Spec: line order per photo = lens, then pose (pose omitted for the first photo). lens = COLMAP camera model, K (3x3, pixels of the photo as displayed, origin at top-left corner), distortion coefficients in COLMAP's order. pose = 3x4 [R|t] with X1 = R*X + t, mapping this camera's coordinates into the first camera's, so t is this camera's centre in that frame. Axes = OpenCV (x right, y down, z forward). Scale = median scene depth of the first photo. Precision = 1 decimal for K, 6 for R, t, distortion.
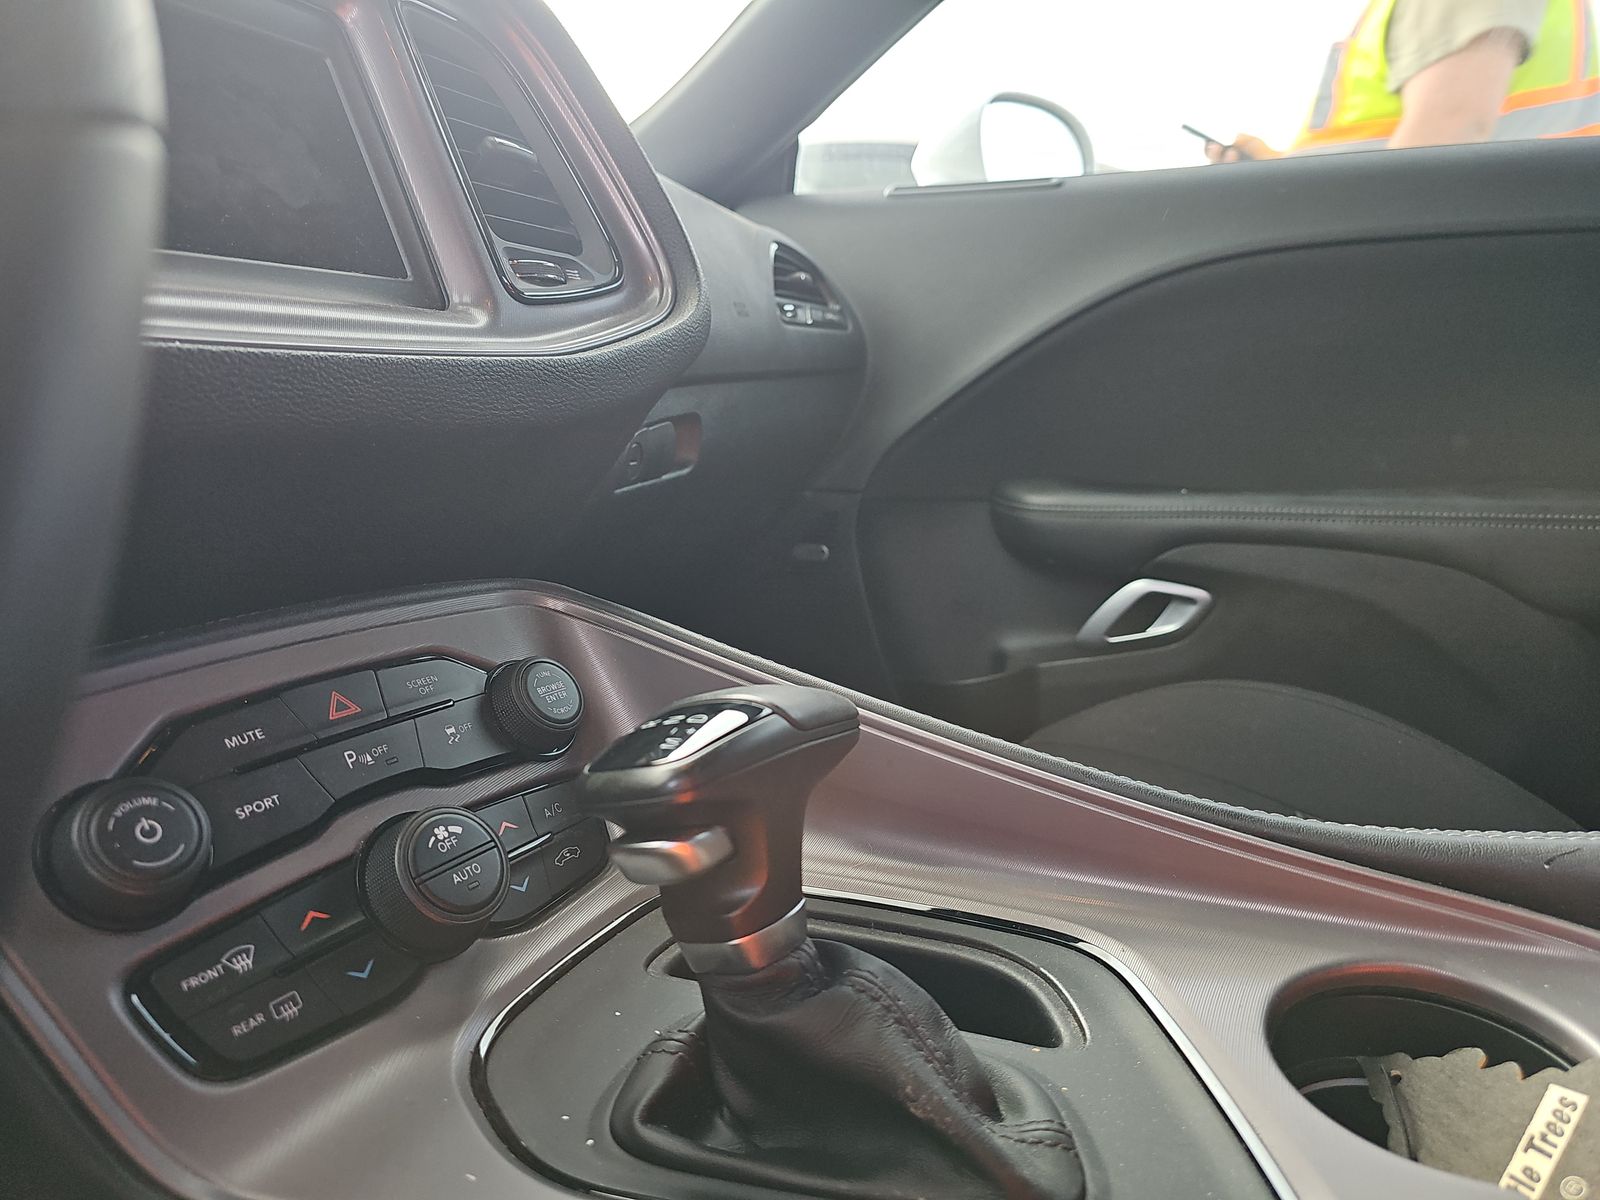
lens RADIAL K [[1087.5, 0, 800.0], [0, 1087.5, 600.0], [0, 0, 1]] dist [0.007683, -0.003280]
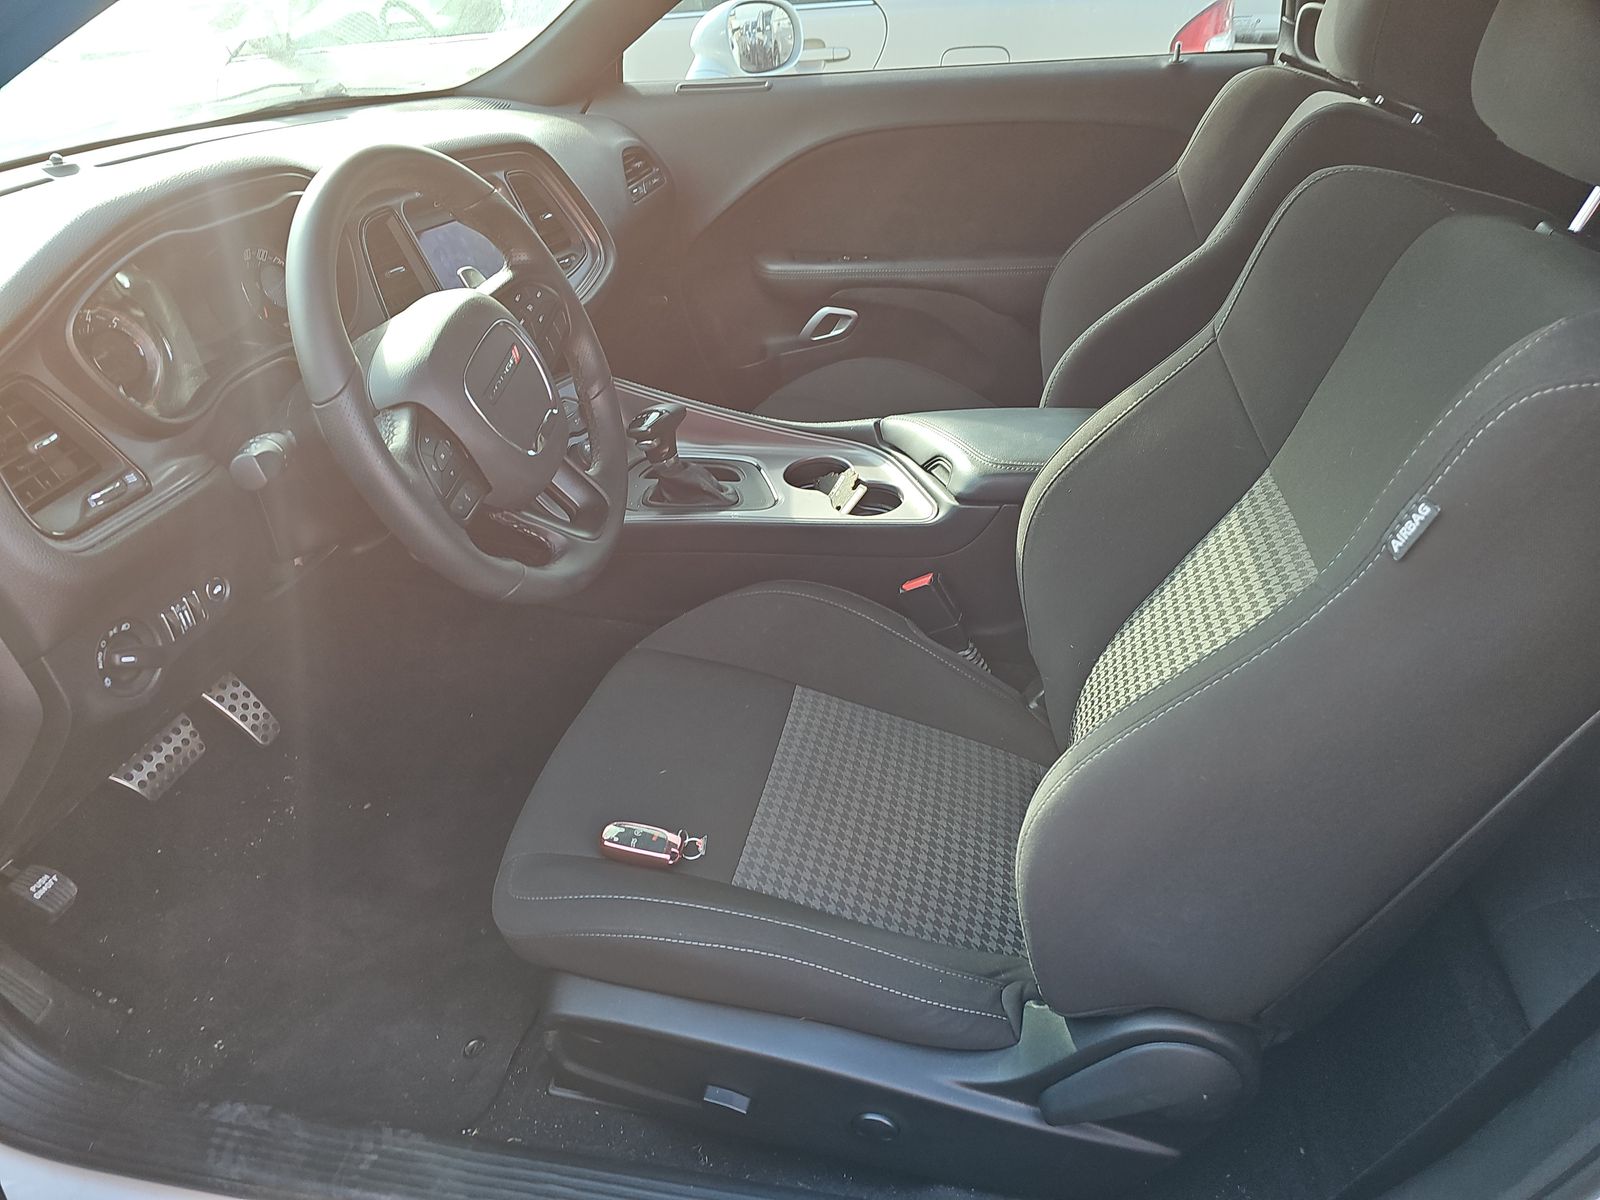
lens RADIAL K [[1077.6, 0, 800.0], [0, 1077.6, 600.0], [0, 0, 1]] dist [0.064889, -0.076052]
pose [[0.986680, -0.119422, 0.110456, -0.020311], [0.076506, 0.939897, 0.332777, -0.195359], [-0.143558, -0.319894, 0.936514, -1.129143]]
